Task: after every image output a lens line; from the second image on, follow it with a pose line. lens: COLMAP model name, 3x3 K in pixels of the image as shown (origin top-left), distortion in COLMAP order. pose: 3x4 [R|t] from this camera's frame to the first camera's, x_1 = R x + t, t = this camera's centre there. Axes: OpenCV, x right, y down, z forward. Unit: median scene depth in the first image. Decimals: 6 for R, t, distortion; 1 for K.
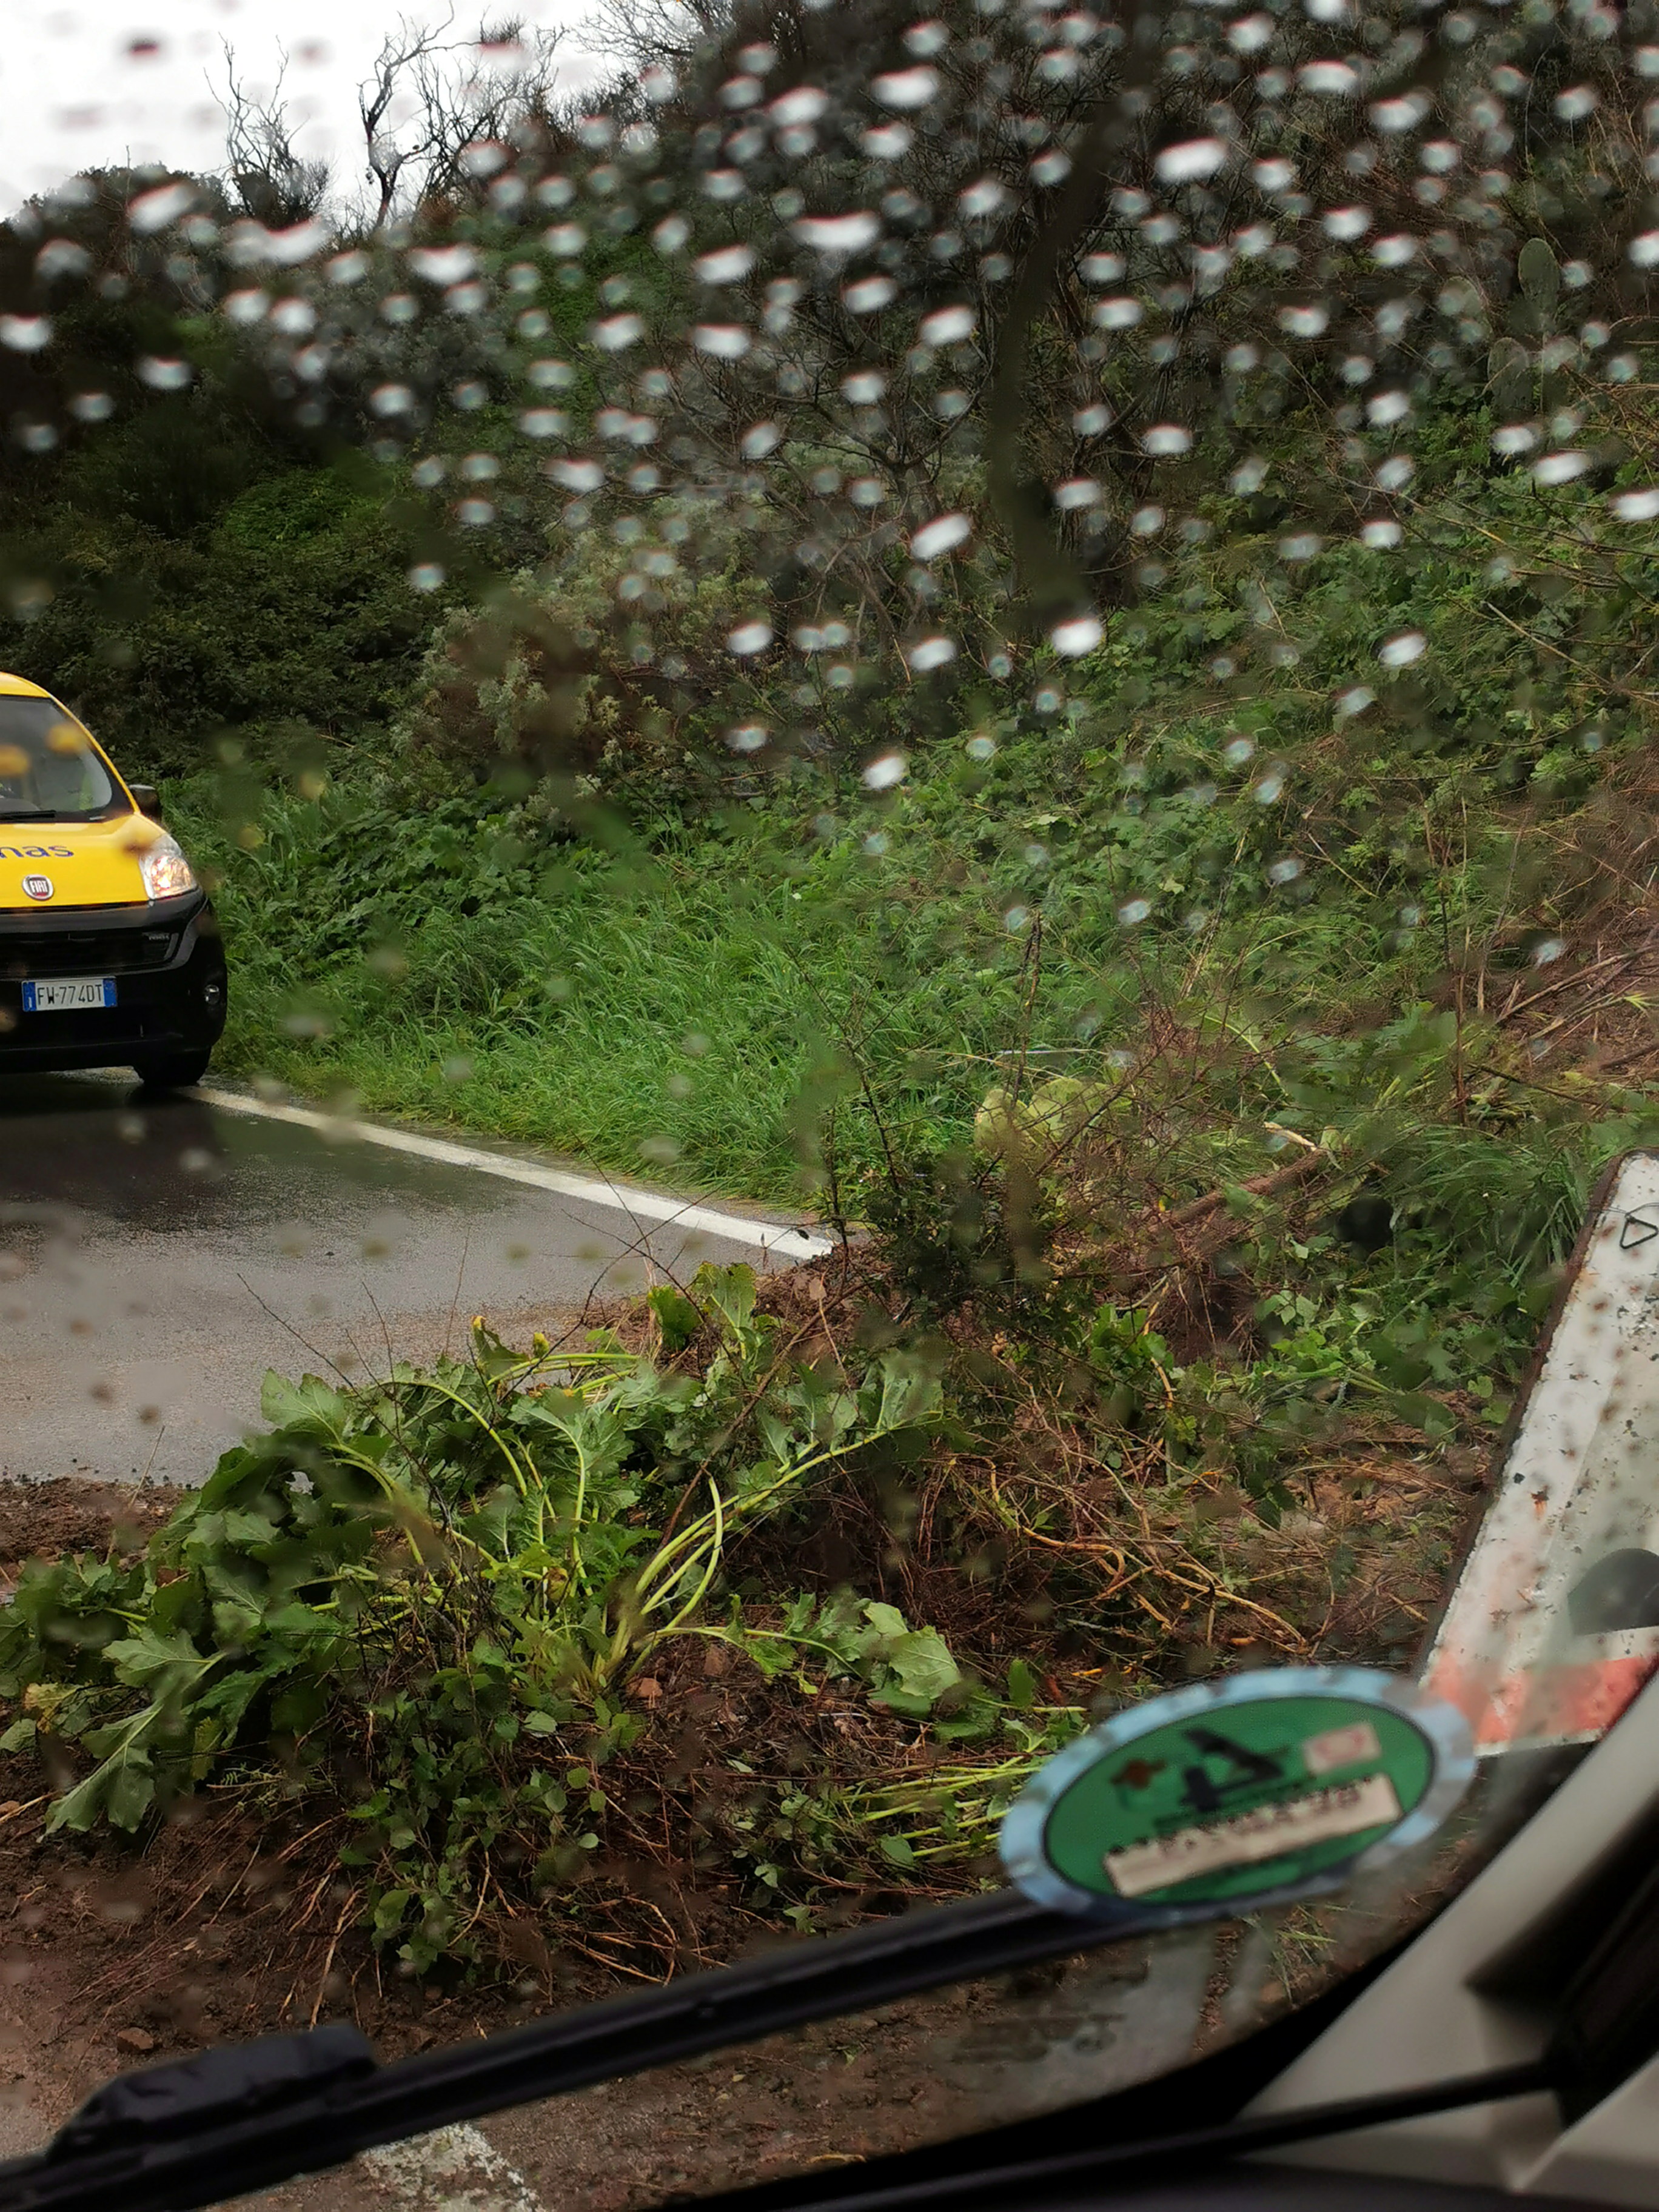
lens RADIAL K [[3331.4, 0, 829.5], [0, 3331.4, 1106.0], [0, 0, 1]] dist [-0.008916, 0.130966]
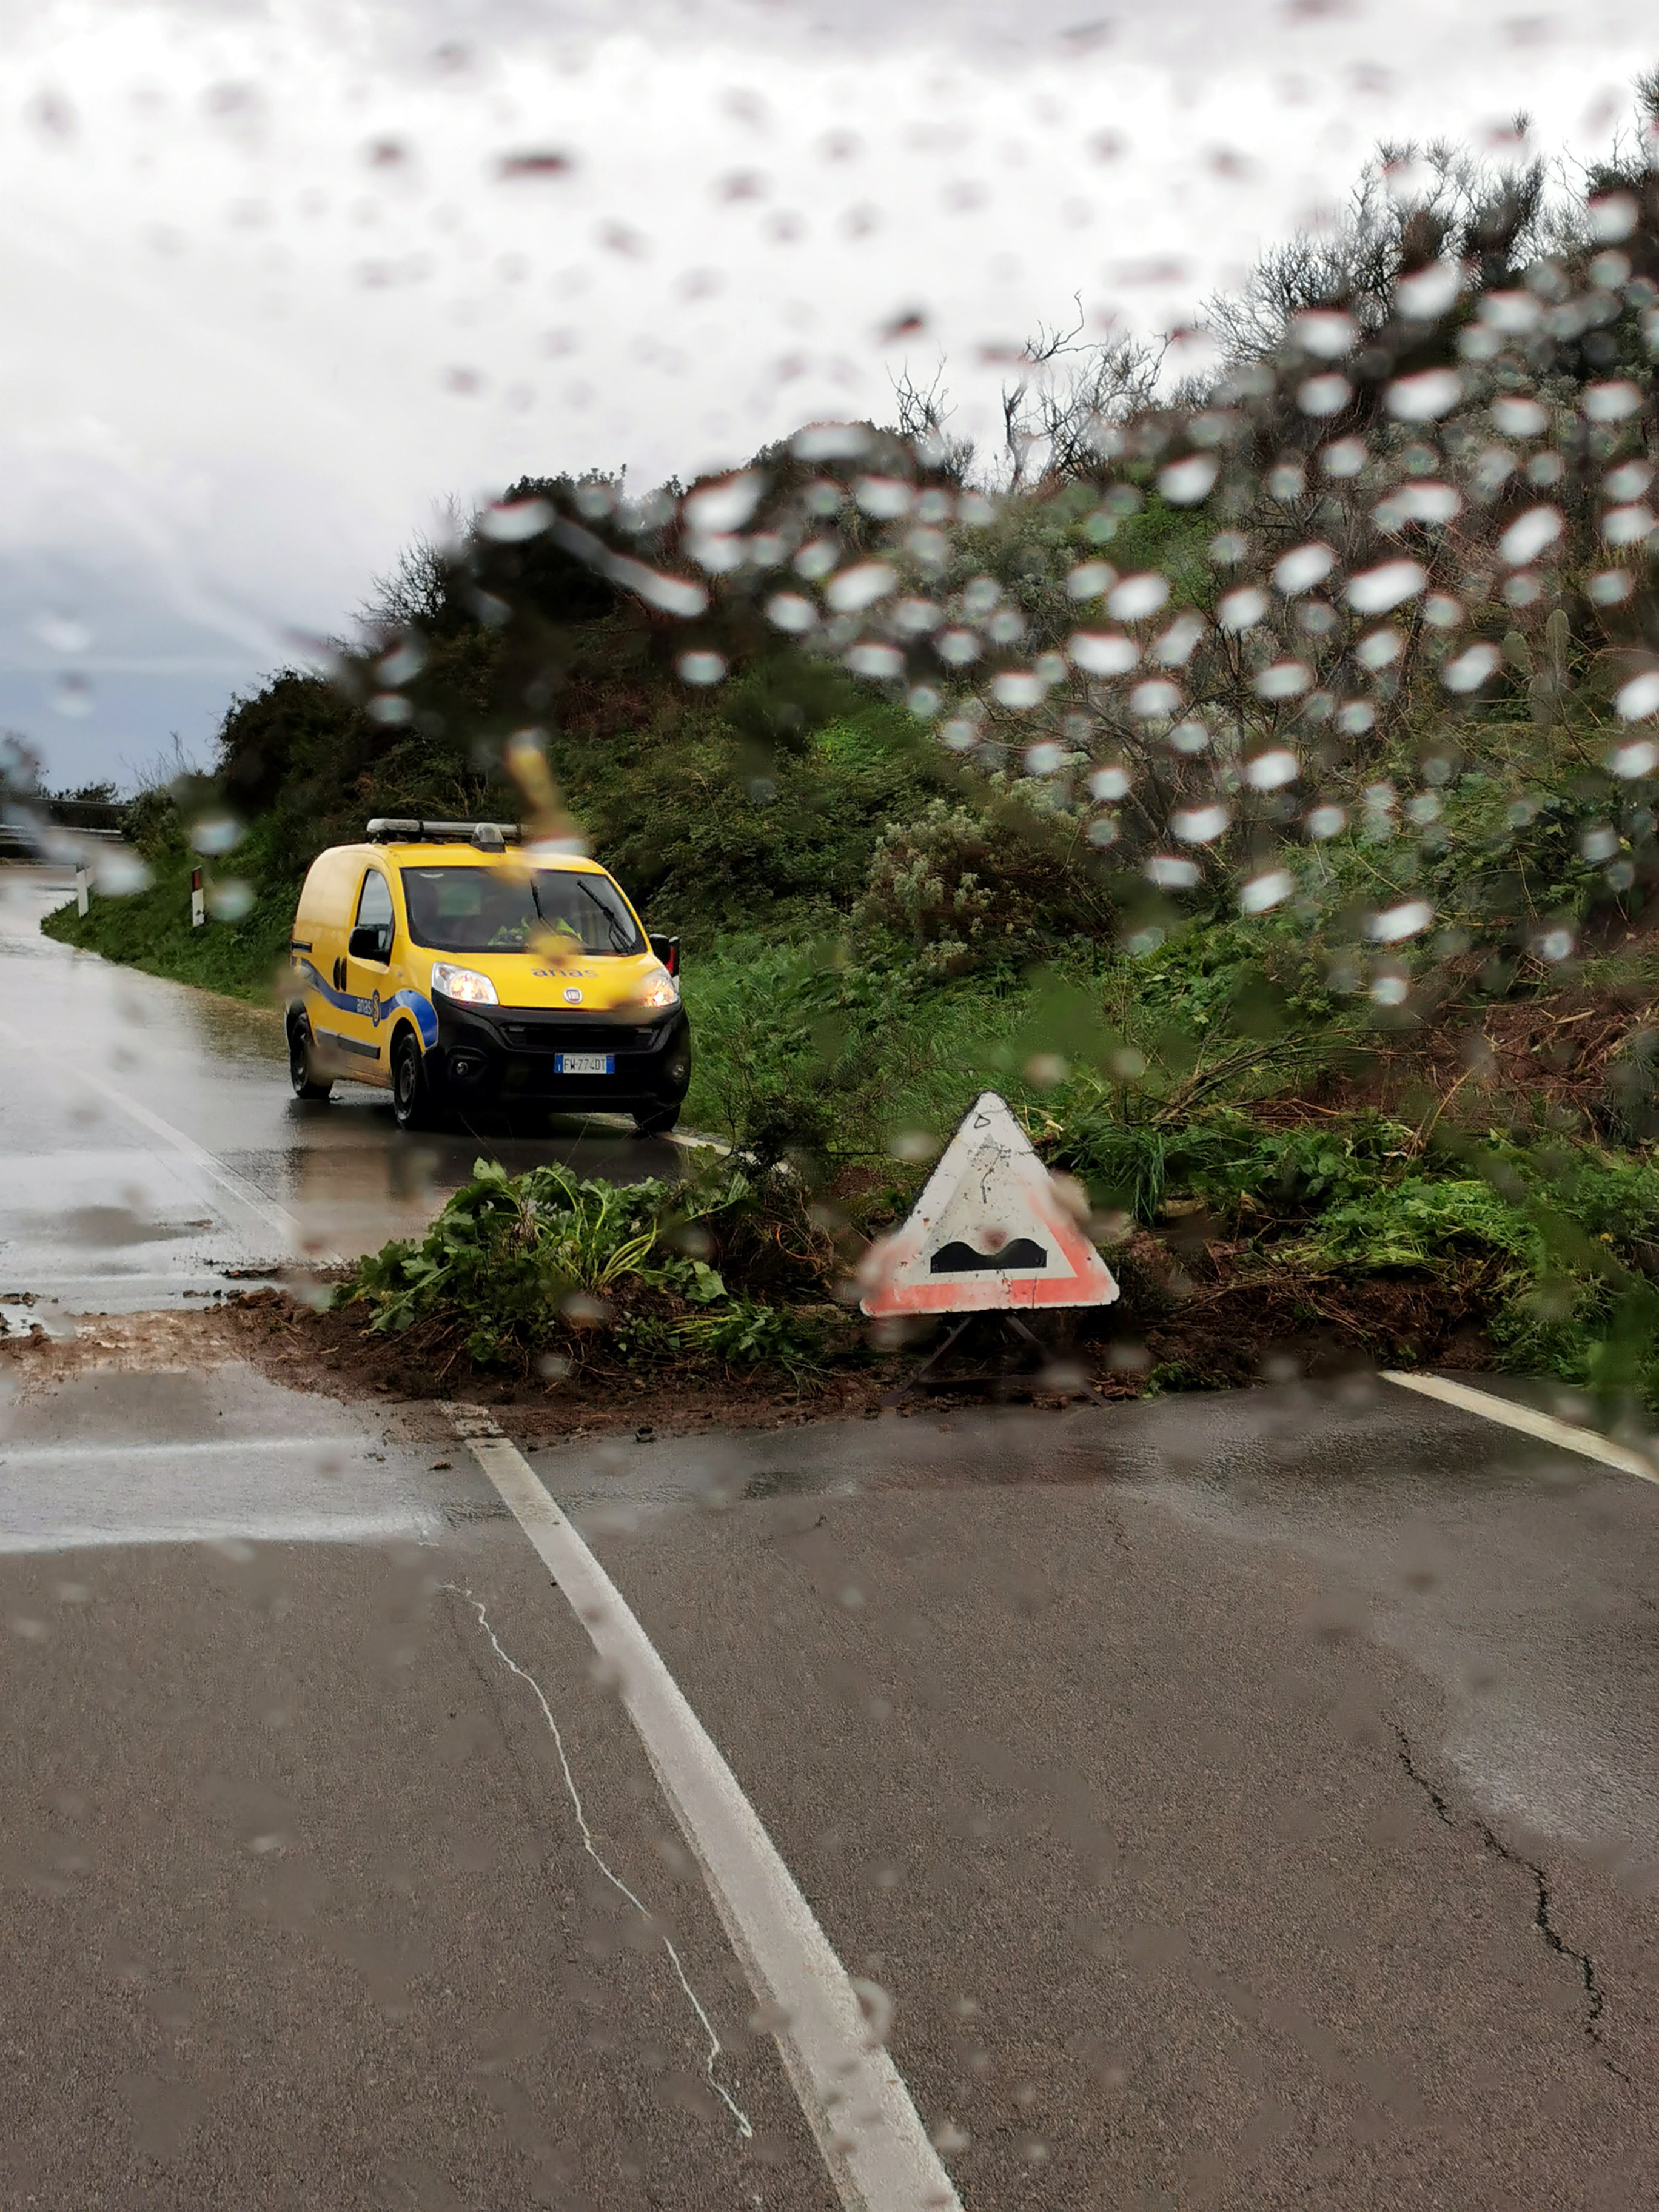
lens RADIAL K [[3331.4, 0, 829.5], [0, 3331.4, 1106.0], [0, 0, 1]] dist [-0.008916, 0.130966]
pose [[0.972926, 0.053942, -0.224735, 0.217061], [-0.066103, 0.996708, -0.046938, 0.047632], [0.221463, 0.060523, 0.973289, -0.456775]]
